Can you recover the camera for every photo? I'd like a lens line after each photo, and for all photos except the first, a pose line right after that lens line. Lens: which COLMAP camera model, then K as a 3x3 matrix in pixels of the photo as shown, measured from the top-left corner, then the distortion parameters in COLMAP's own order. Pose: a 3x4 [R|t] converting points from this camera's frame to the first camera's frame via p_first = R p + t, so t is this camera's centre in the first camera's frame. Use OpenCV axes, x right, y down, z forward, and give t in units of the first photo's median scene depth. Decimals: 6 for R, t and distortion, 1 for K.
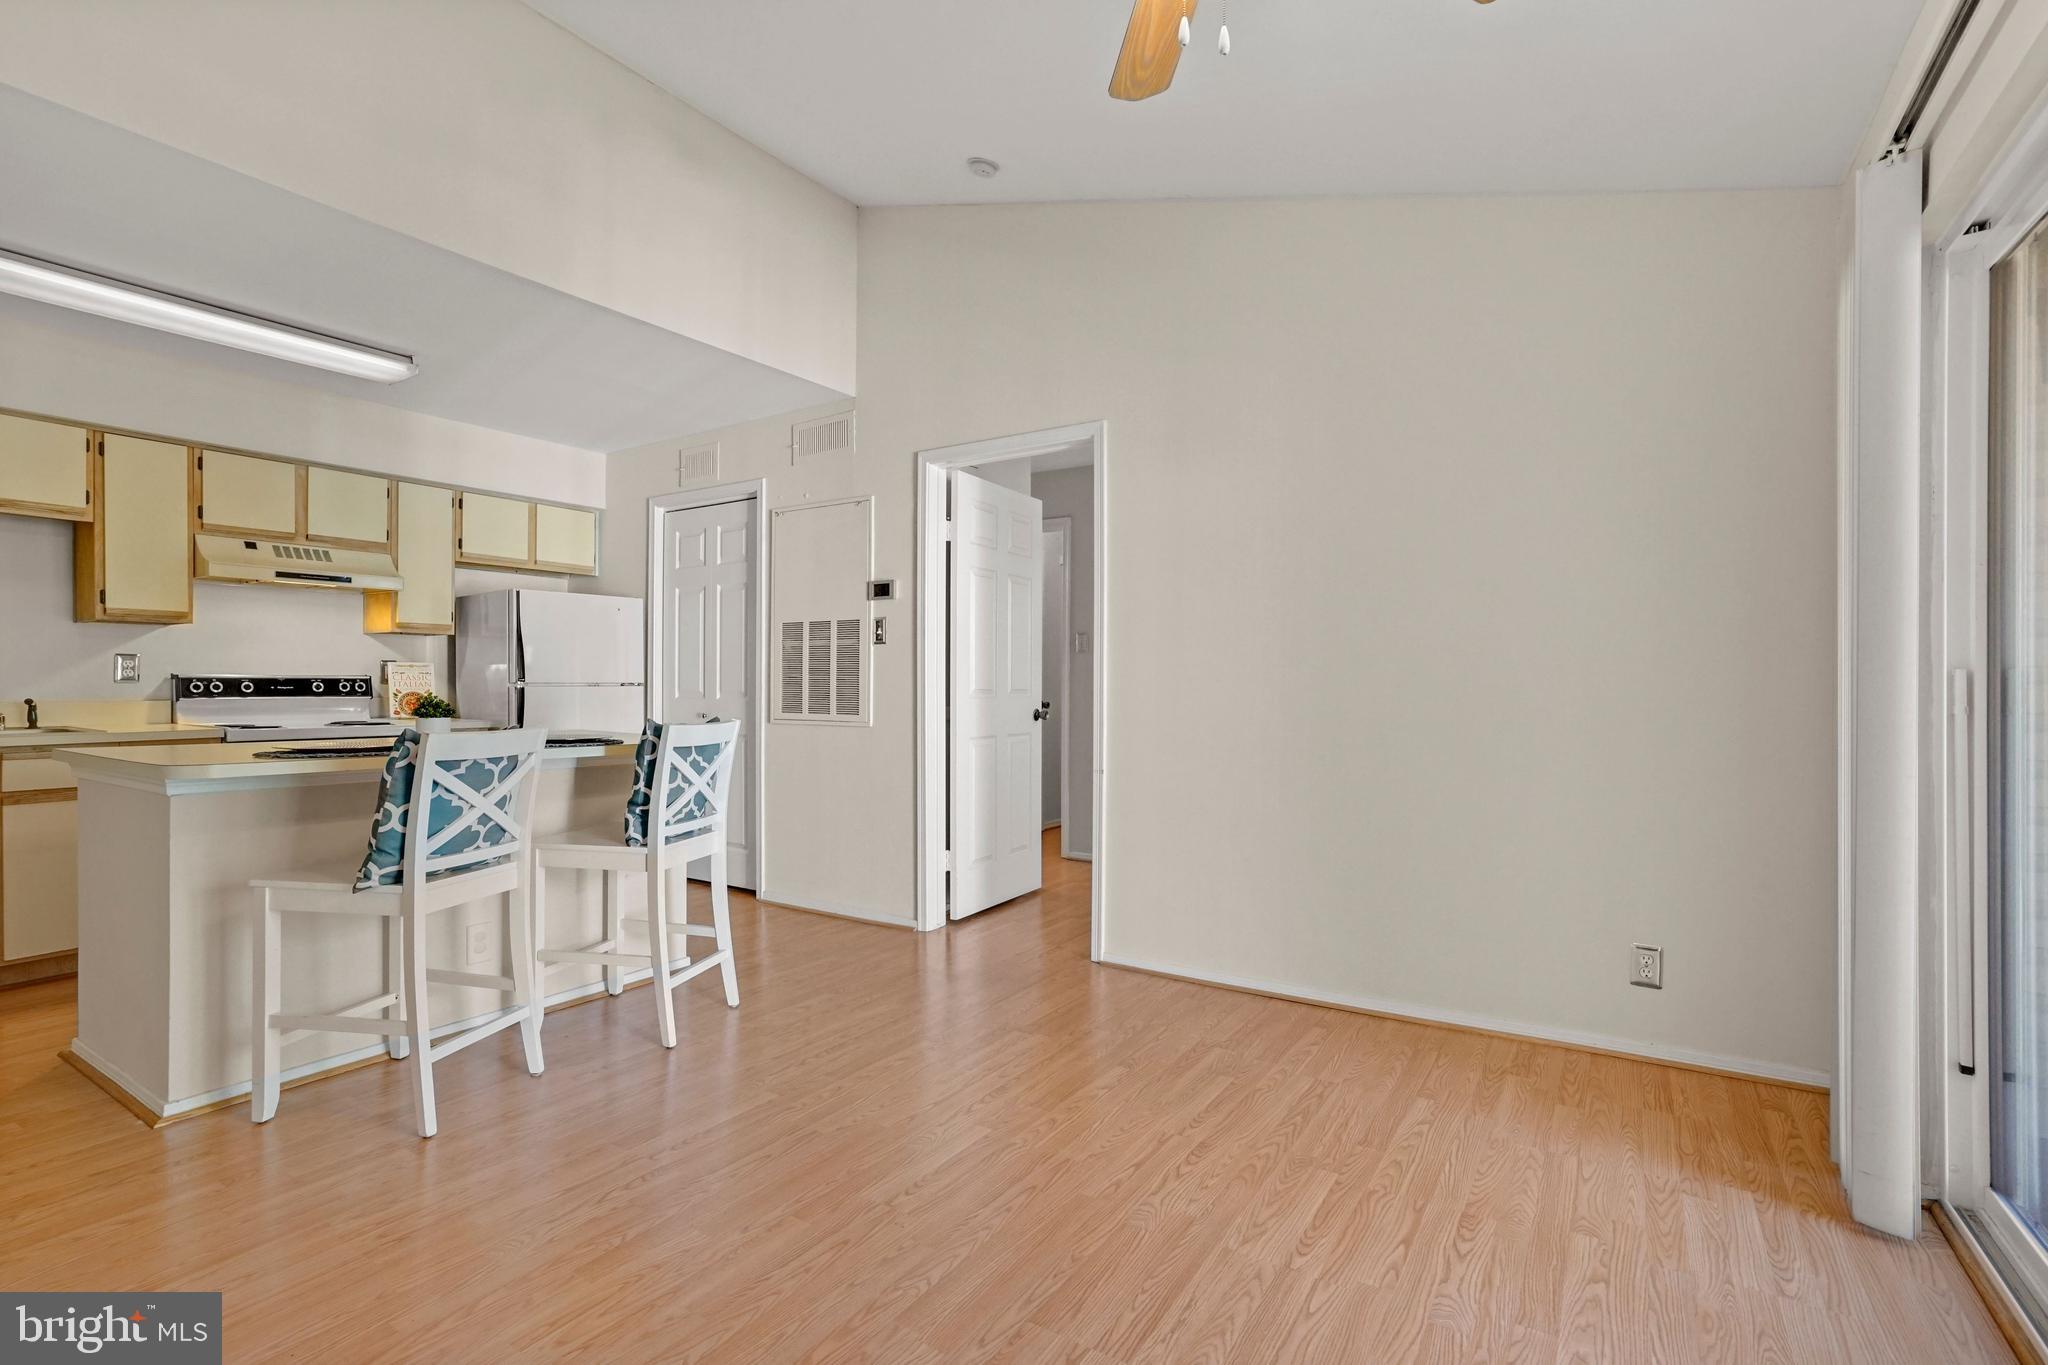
lens RADIAL K [[956.7, 0, 1032.2], [0, 956.7, 688.5], [0, 0, 1]] dist [-0.047168, 0.021222]
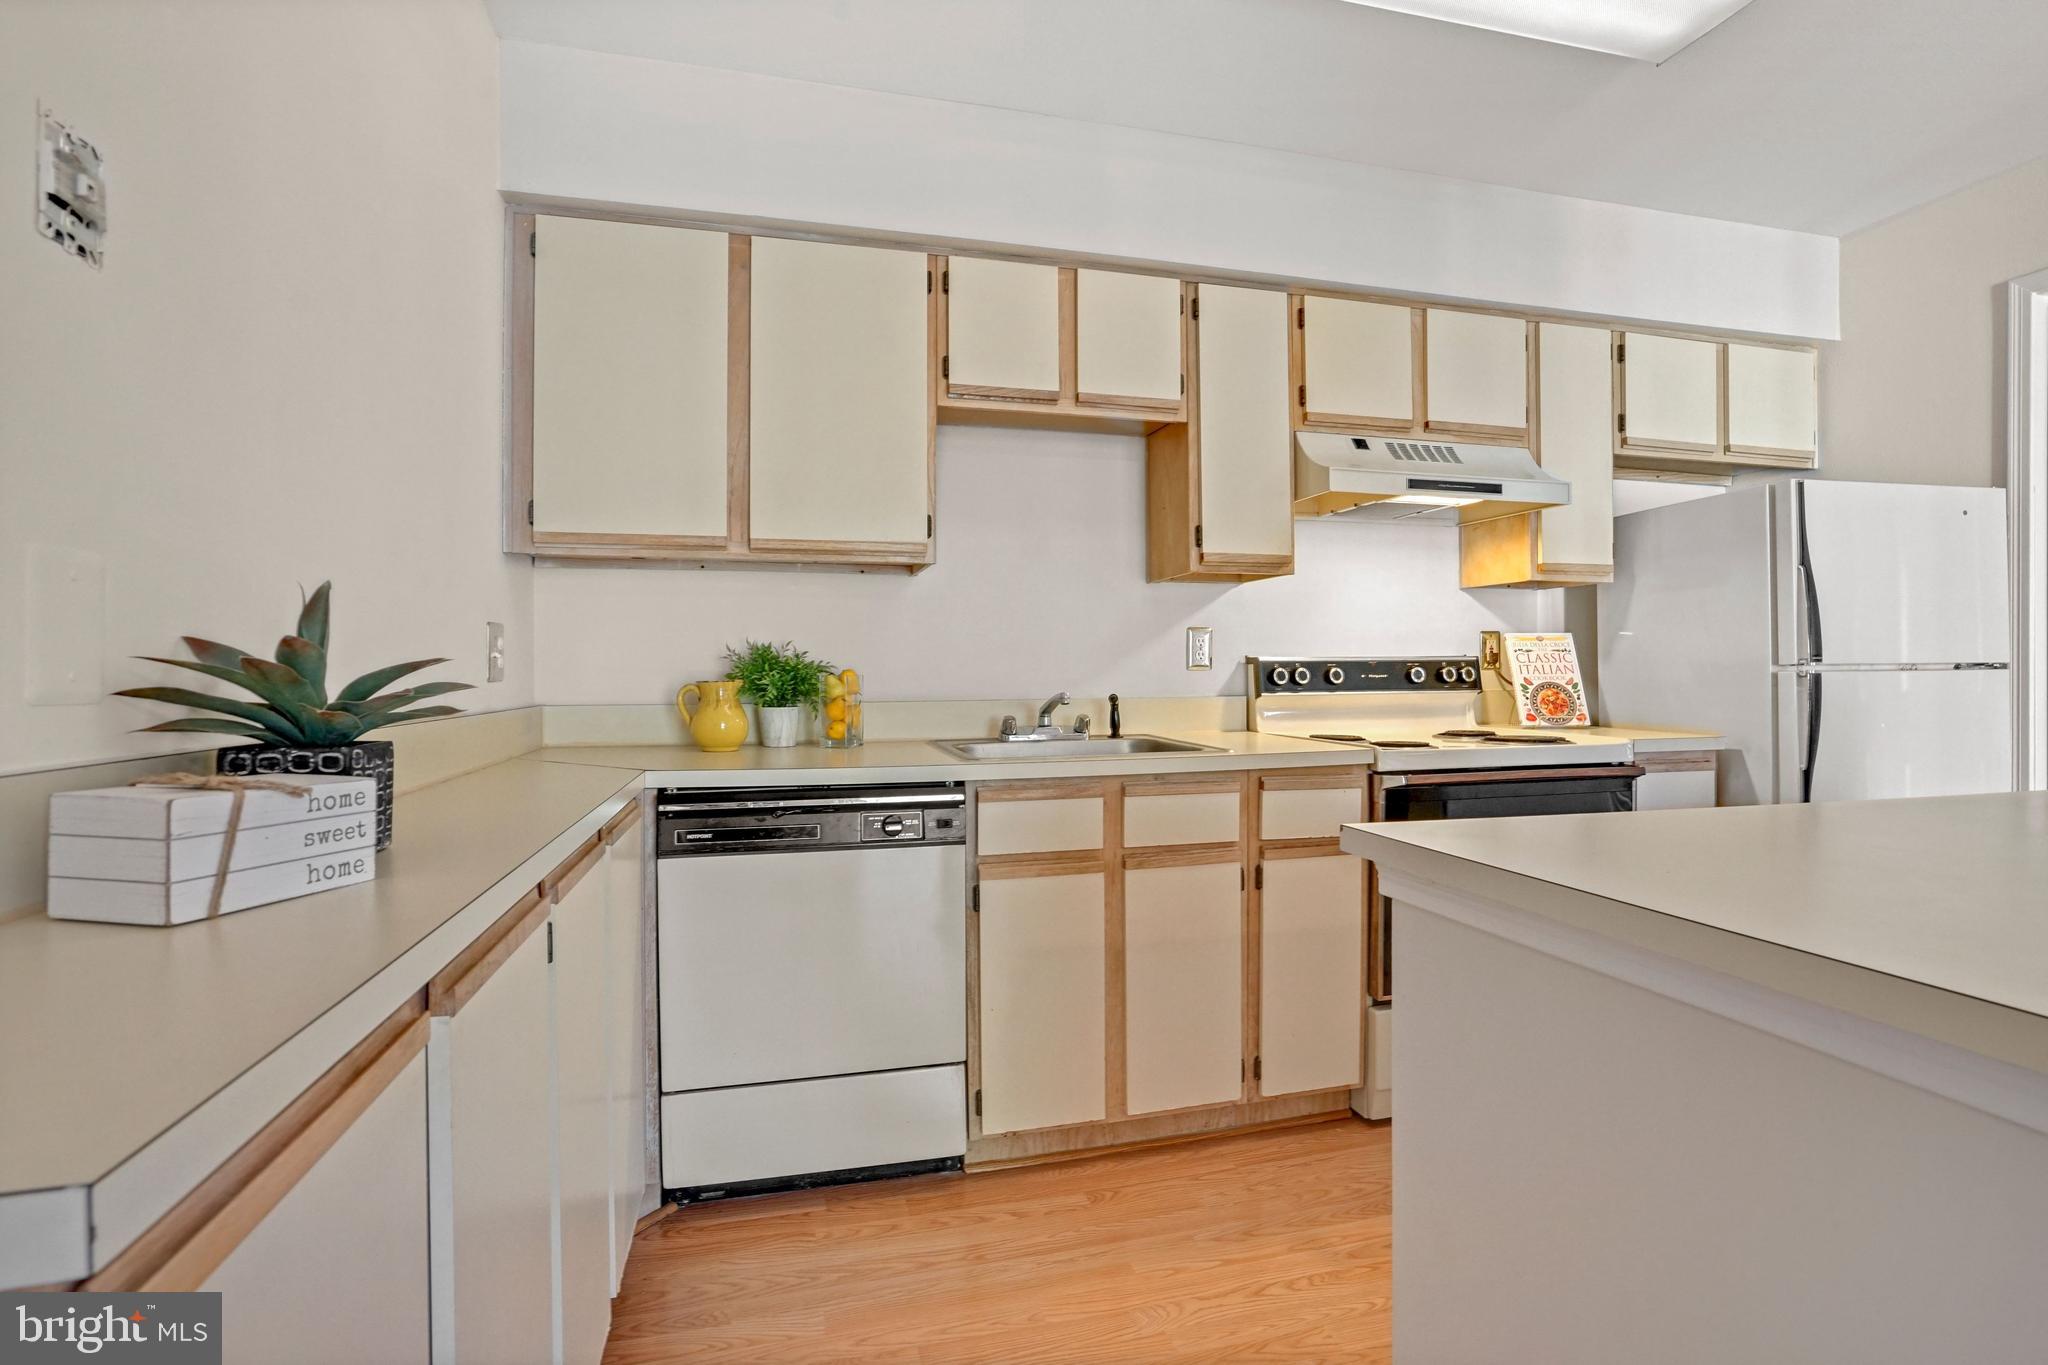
lens RADIAL K [[956.7, 0, 1033.1], [0, 956.7, 683.0], [0, 0, 1]] dist [-0.047168, 0.021222]
pose [[0.742286, -0.000645, -0.670083, -0.581269], [0.007889, 0.999939, 0.007776, -0.003319], [0.670037, -0.011058, 0.742245, 0.393757]]
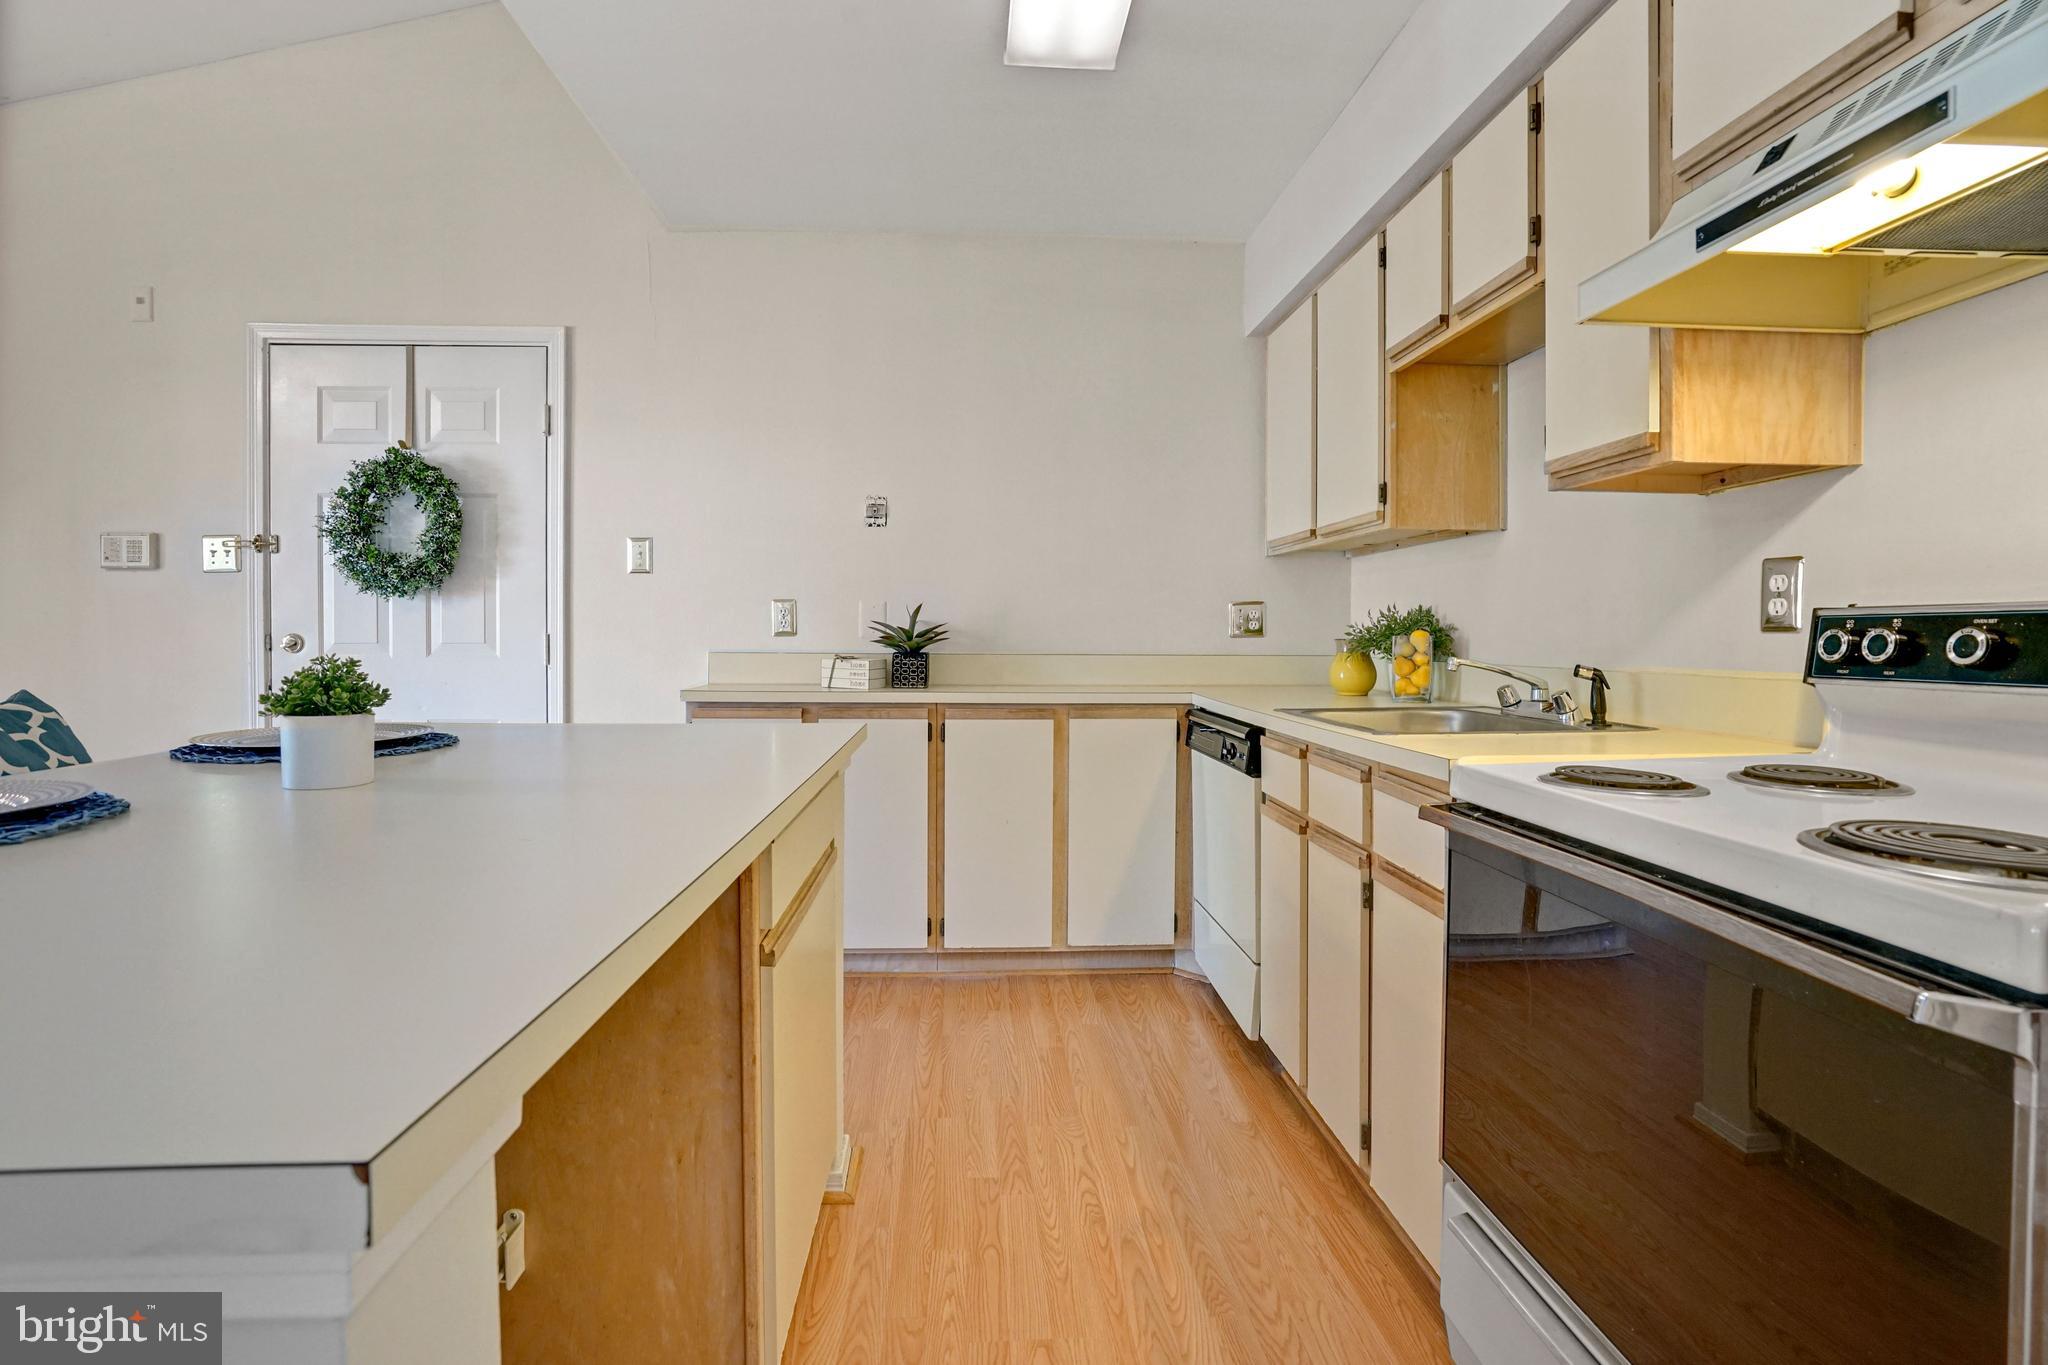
lens RADIAL K [[956.7, 0, 998.2], [0, 956.7, 643.7], [0, 0, 1]] dist [-0.047168, 0.021222]
pose [[-0.811356, -0.001324, -0.584551, -0.473627], [-0.008307, 0.999923, 0.009266, -0.002597], [0.584494, 0.012374, -0.811304, 1.101390]]
